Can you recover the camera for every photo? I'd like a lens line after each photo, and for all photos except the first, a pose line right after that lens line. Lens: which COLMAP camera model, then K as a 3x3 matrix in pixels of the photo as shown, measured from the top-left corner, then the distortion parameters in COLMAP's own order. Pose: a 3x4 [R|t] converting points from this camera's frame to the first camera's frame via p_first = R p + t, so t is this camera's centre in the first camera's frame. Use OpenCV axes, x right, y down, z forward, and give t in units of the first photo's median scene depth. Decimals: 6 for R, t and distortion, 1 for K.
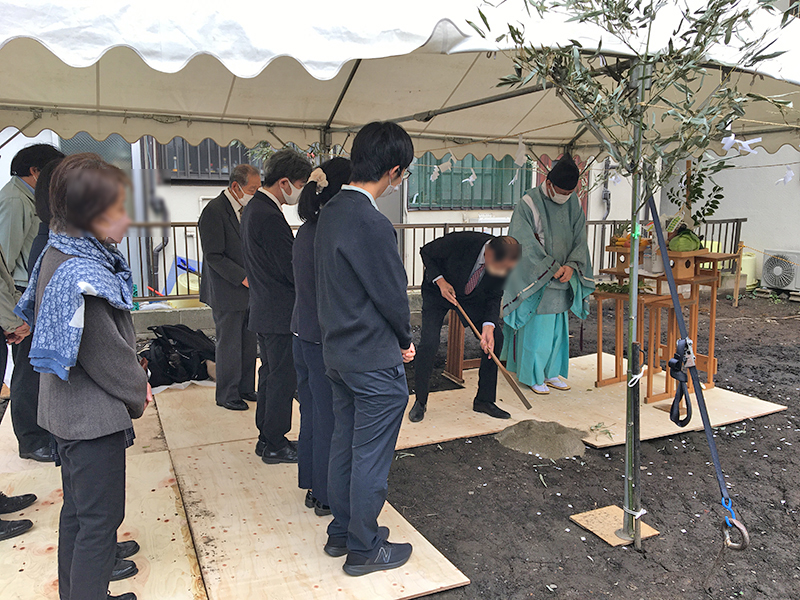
lens RADIAL K [[671.4, 0, 401.8], [0, 671.4, 297.4], [0, 0, 1]] dist [0.079359, -0.113811]
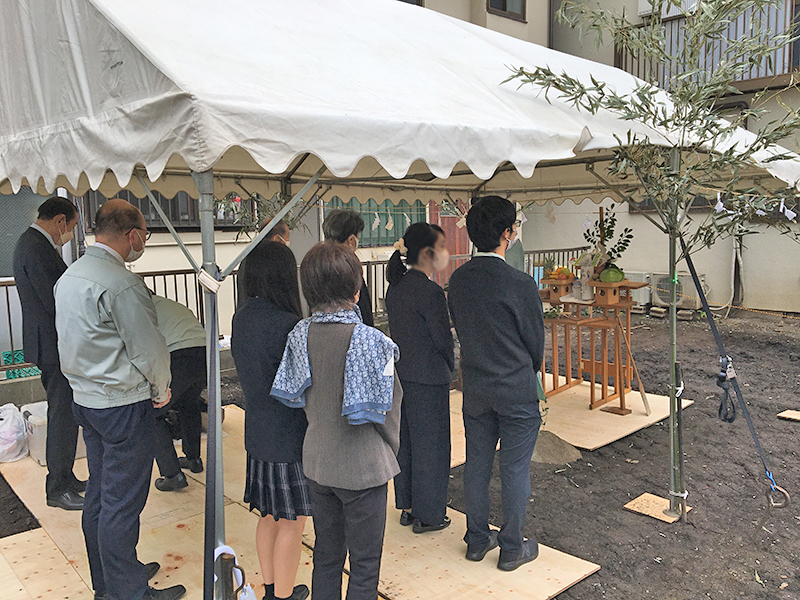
lens RADIAL K [[671.4, 0, 401.8], [0, 671.4, 297.4], [0, 0, 1]] dist [0.079359, -0.113811]
pose [[0.954215, -0.054524, 0.294111, -0.359993], [0.064770, 0.997582, -0.025205, -0.040134], [-0.292026, 0.043101, 0.955439, -0.064832]]
